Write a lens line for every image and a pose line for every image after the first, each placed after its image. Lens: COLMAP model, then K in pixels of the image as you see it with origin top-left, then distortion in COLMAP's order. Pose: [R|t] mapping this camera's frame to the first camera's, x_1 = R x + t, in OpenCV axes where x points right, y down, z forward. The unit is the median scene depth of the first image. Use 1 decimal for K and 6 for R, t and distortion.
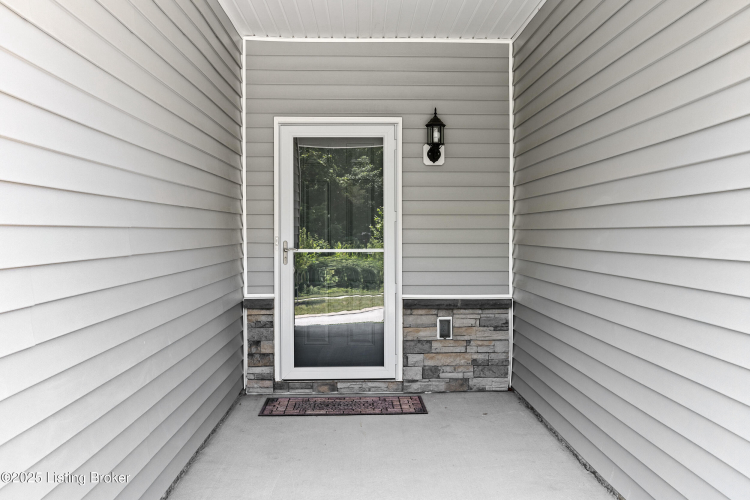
lens RADIAL K [[701.8, 0, 375.0], [0, 701.8, 250.0], [0, 0, 1]] dist [-0.006962, -0.003089]
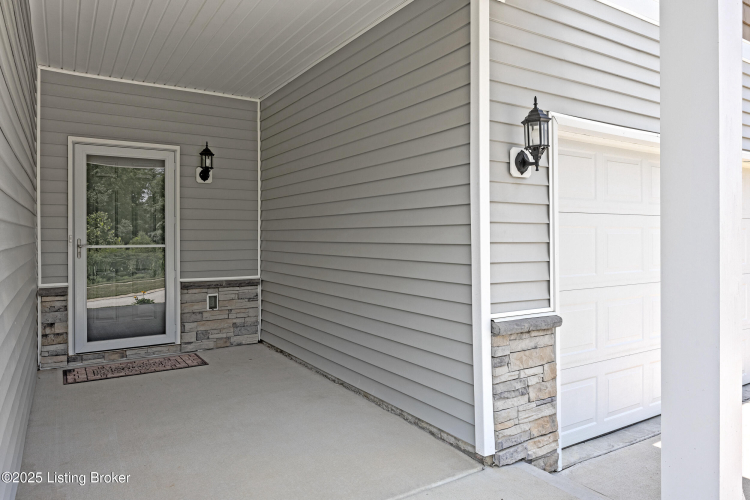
lens RADIAL K [[505.8, 0, 375.5], [0, 505.8, 236.6], [0, 0, 1]] dist [0.001963, -0.000156]
pose [[0.859173, -0.000147, 0.511686, -0.134501], [0.011204, 0.999766, -0.018526, 0.005291], [-0.511563, 0.021651, 0.858973, -0.017068]]
